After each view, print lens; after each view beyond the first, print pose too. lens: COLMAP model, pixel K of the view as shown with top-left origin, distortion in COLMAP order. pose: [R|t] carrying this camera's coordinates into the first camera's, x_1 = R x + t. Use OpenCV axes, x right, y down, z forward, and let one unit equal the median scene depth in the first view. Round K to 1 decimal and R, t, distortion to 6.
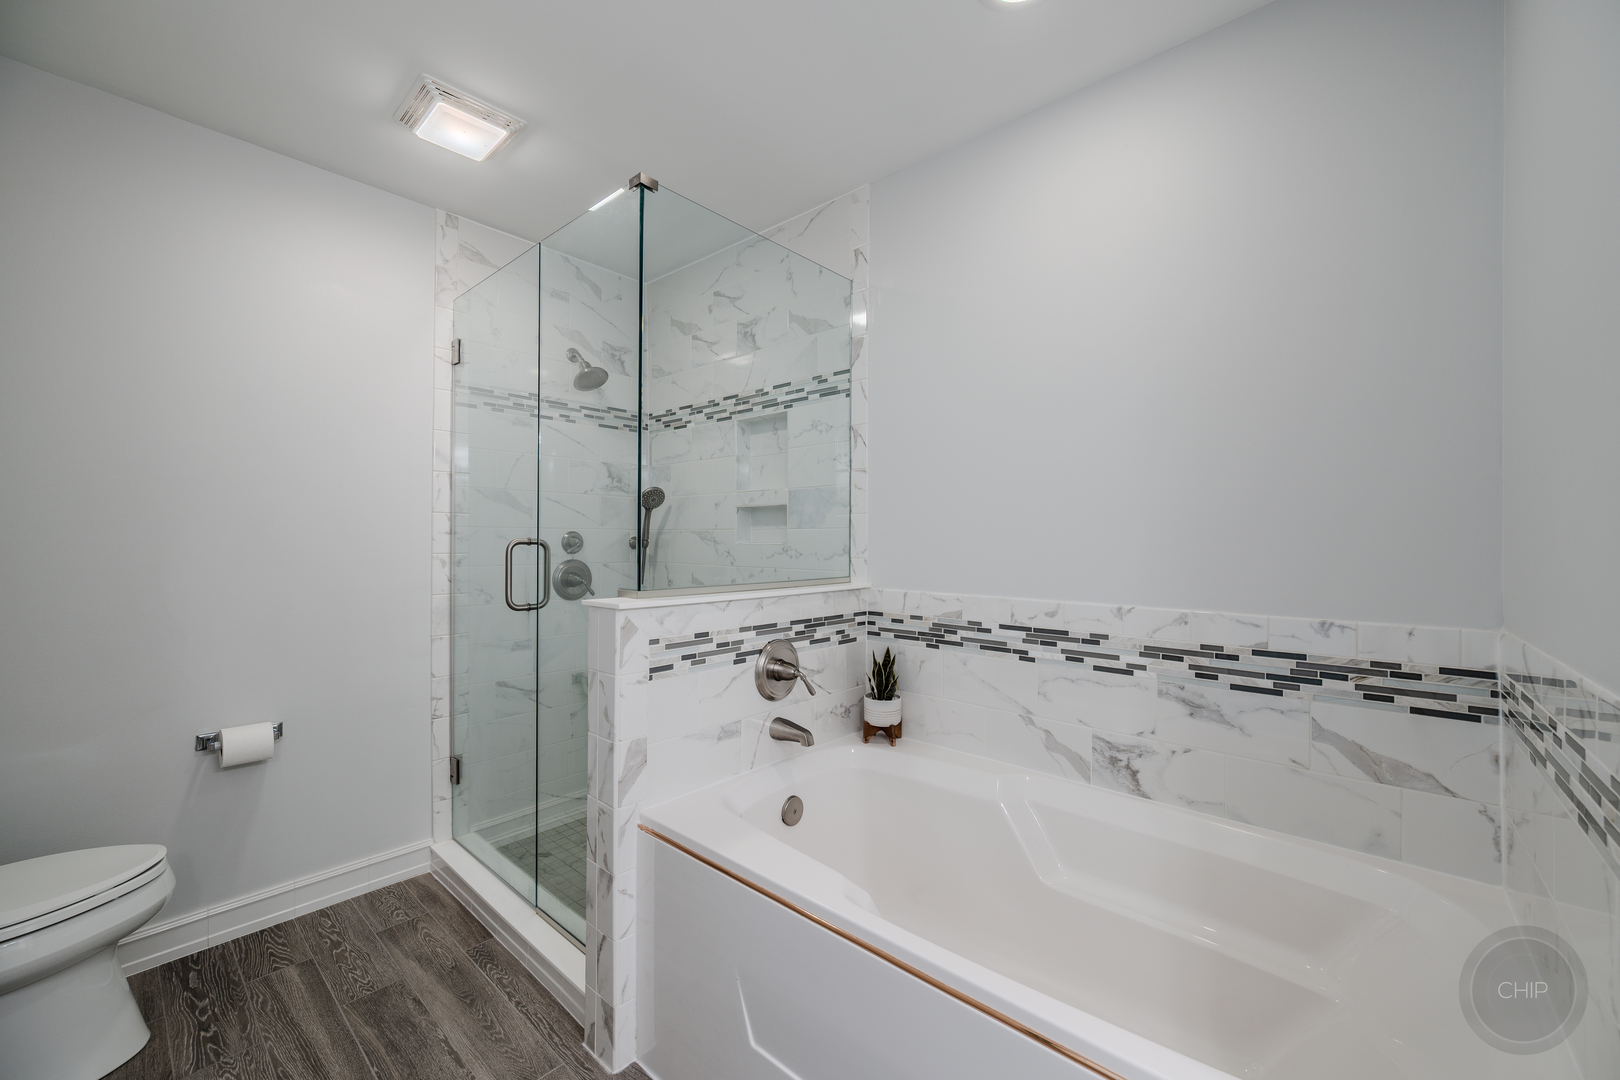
lens RADIAL K [[634.8, 0, 814.1], [0, 634.8, 540.7], [0, 0, 1]] dist [-0.000501, 0.000233]
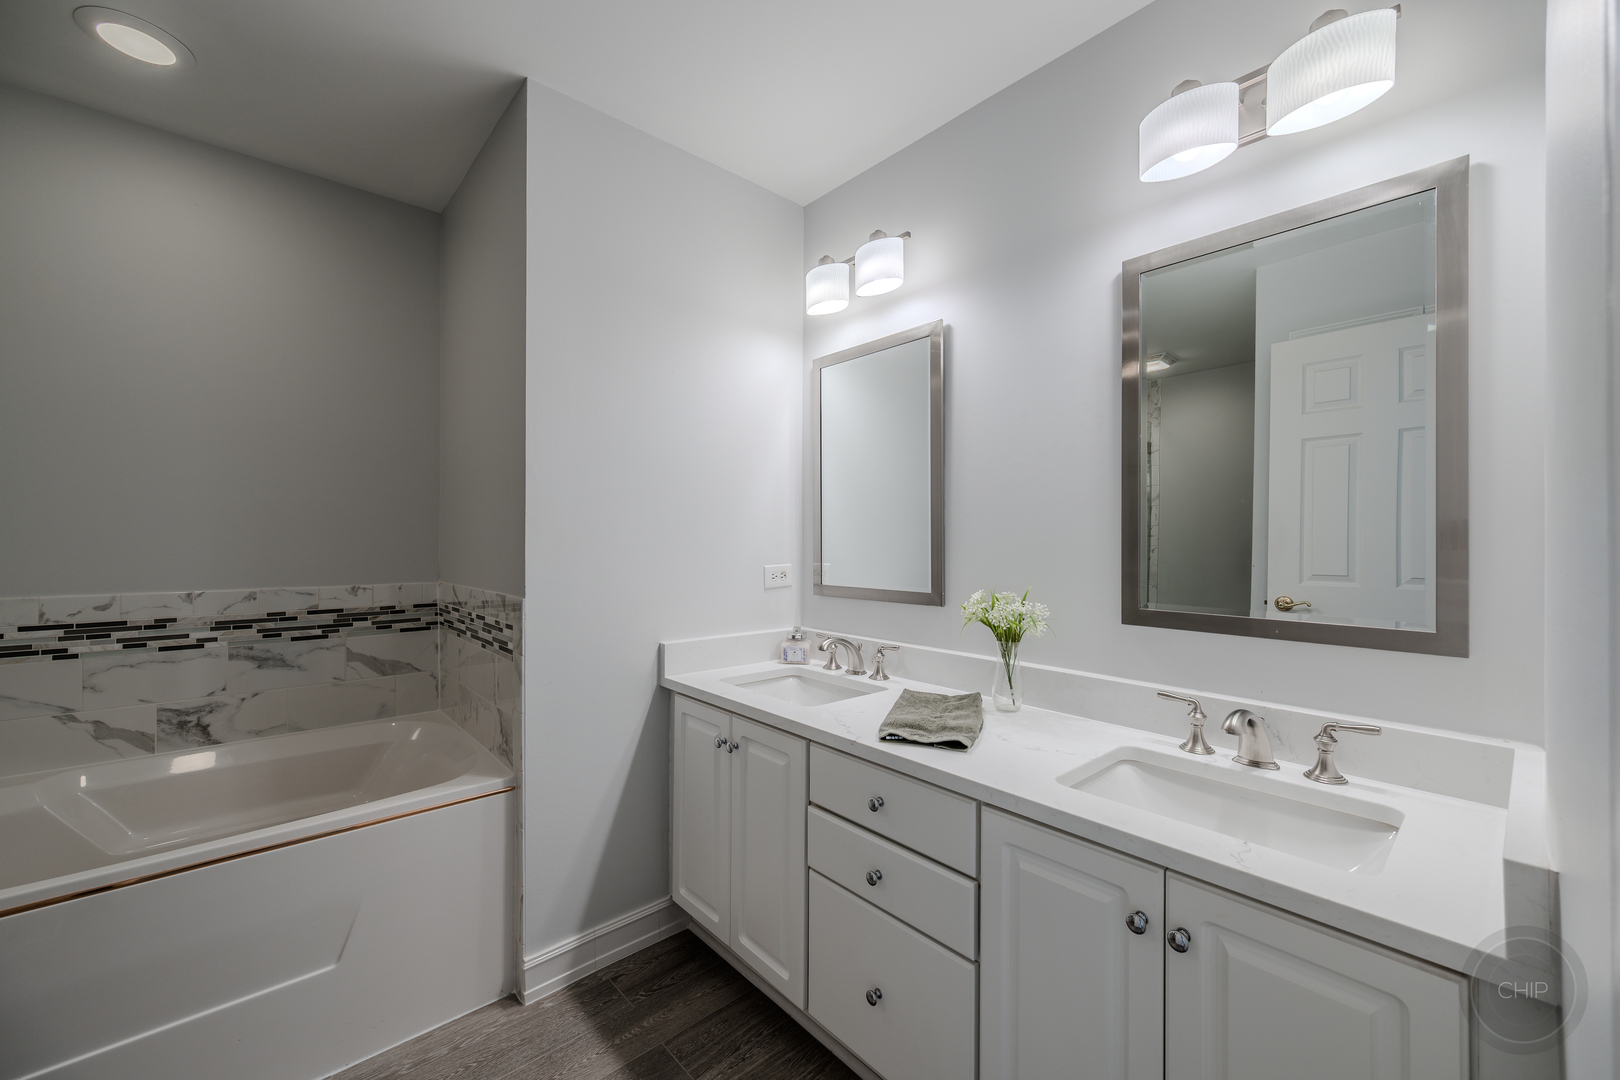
lens RADIAL K [[634.8, 0, 814.2], [0, 634.8, 535.9], [0, 0, 1]] dist [-0.000501, 0.000233]
pose [[0.104152, -0.005947, 0.994544, -0.607982], [-0.008030, 0.999945, 0.006820, -0.019745], [-0.994529, -0.008696, 0.104099, -0.297073]]
